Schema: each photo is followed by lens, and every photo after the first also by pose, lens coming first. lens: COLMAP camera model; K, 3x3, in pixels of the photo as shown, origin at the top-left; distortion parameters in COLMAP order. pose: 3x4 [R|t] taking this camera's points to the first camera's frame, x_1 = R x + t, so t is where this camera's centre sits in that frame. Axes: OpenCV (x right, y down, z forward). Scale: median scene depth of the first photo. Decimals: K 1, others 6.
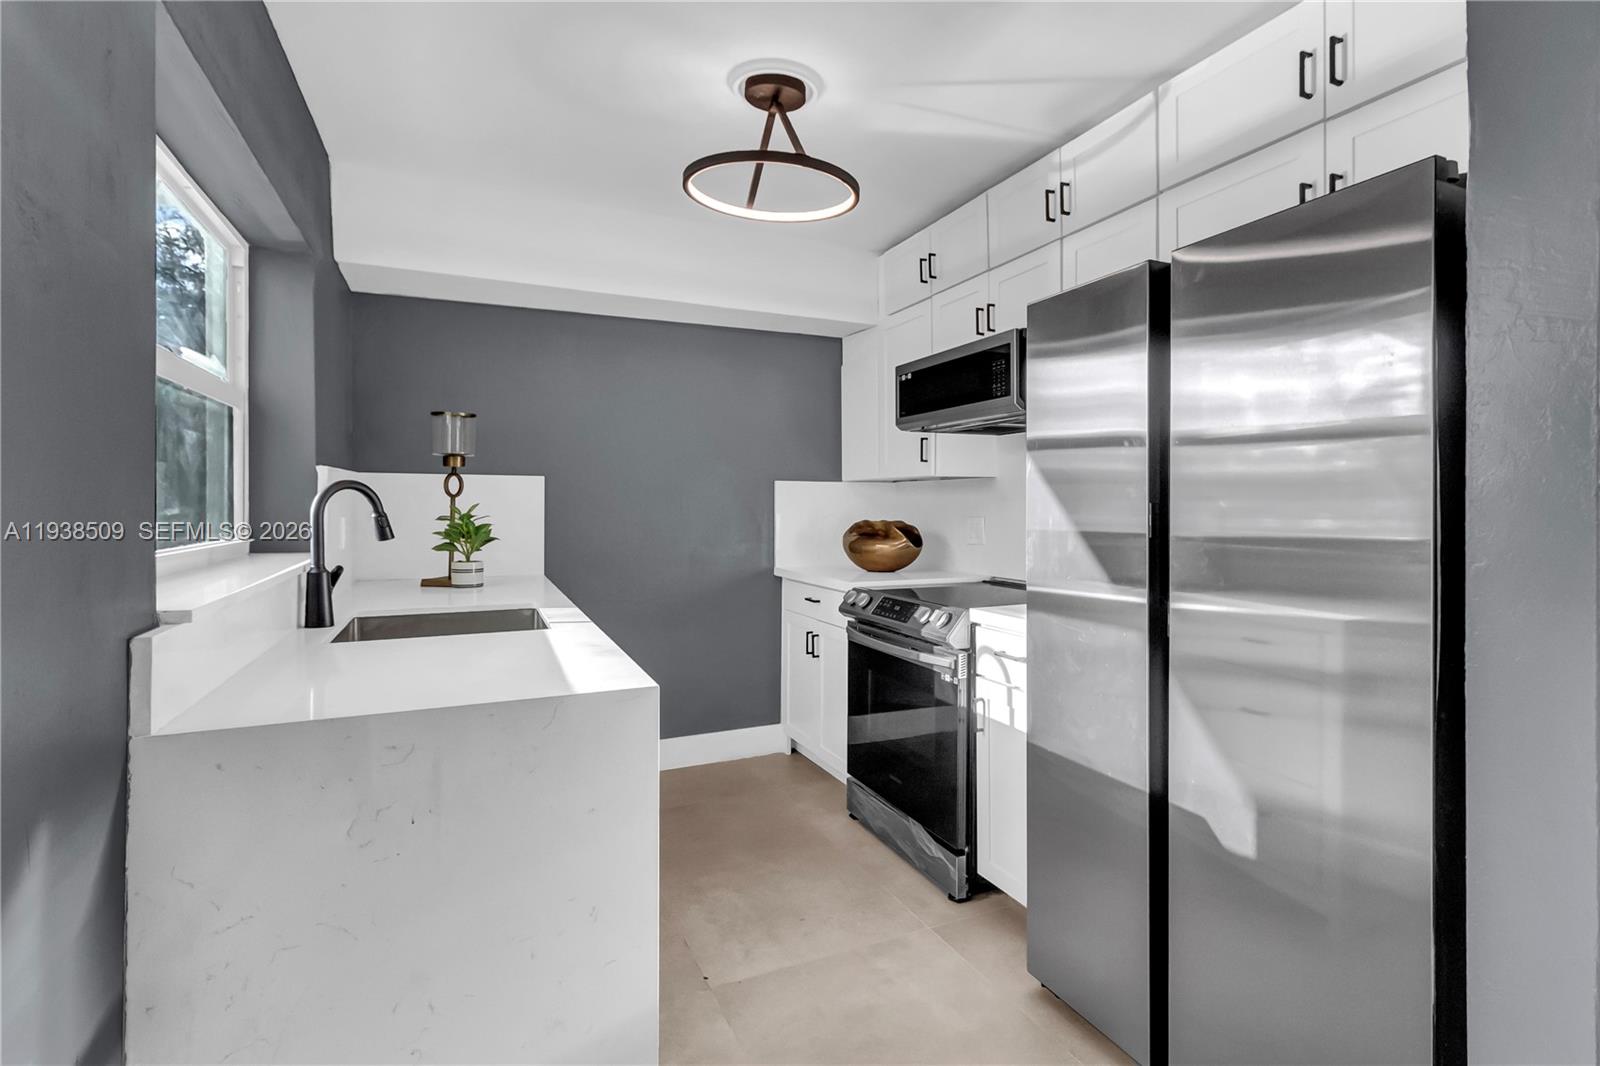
lens RADIAL K [[762.3, 0, 840.6], [0, 762.3, 512.0], [0, 0, 1]] dist [-0.001642, -0.000467]
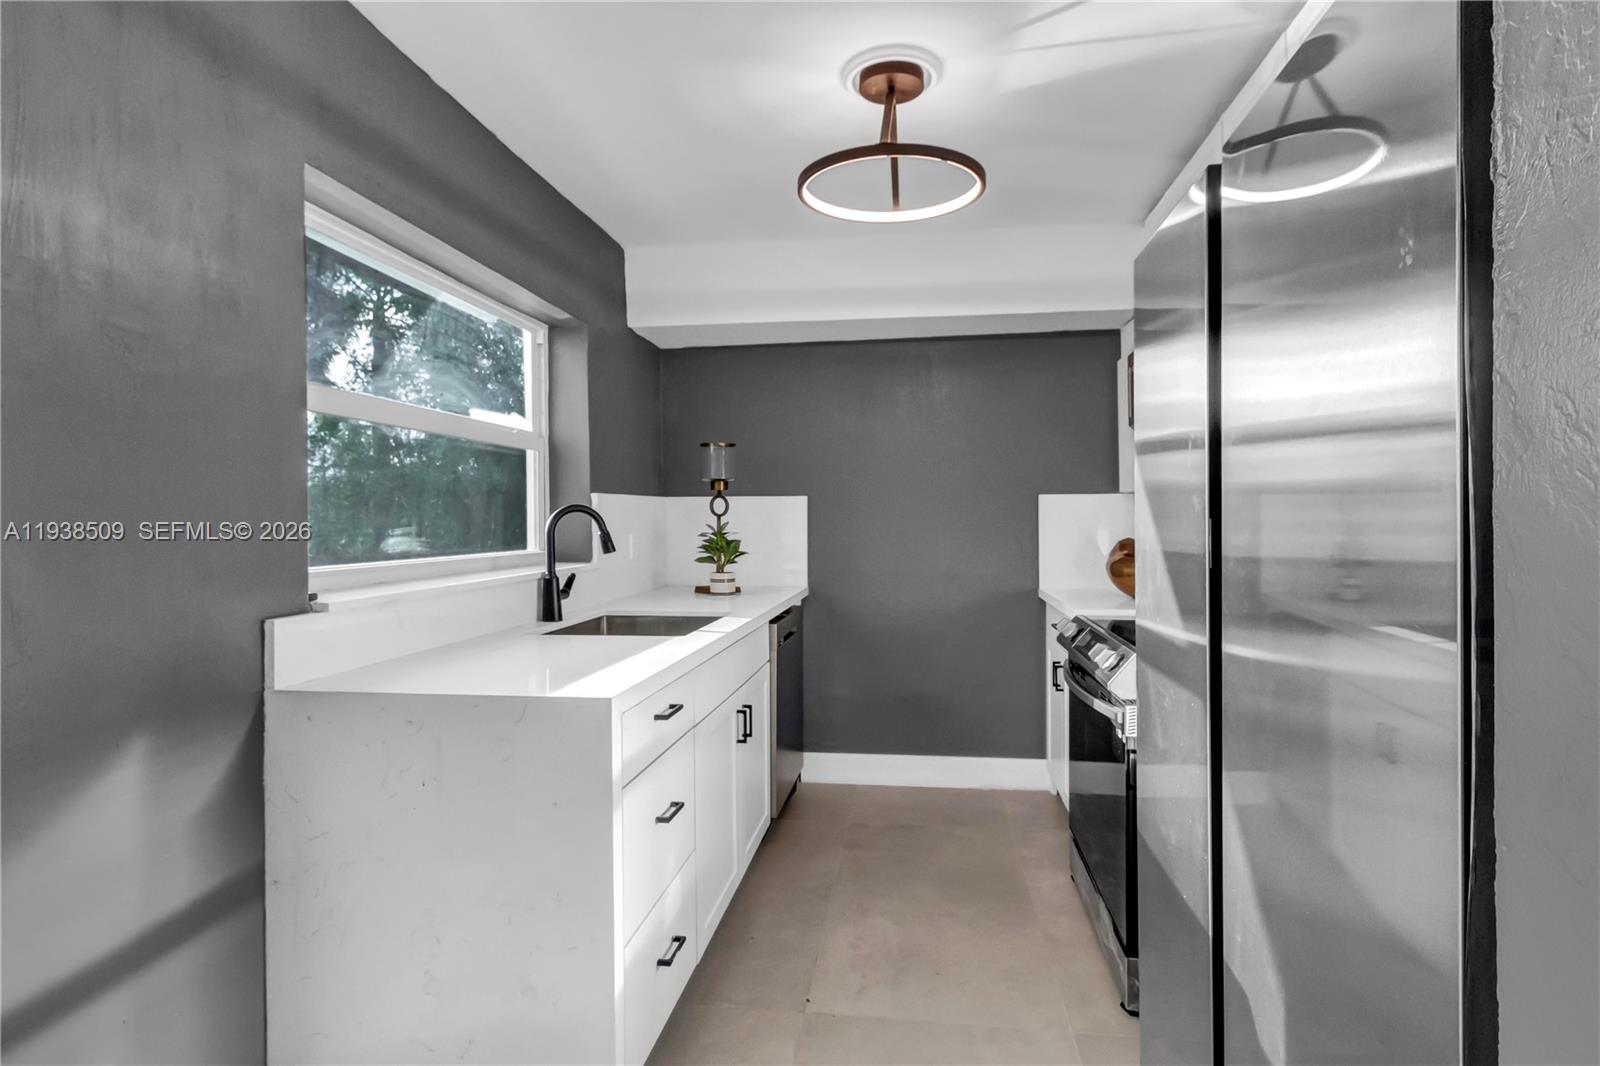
lens RADIAL K [[762.3, 0, 841.9], [0, 762.3, 520.7], [0, 0, 1]] dist [-0.001642, -0.000467]
pose [[0.845993, -0.005995, -0.533160, 0.274853], [0.002493, 0.999970, -0.007287, -0.004164], [0.533188, 0.004835, 0.845983, 0.126416]]
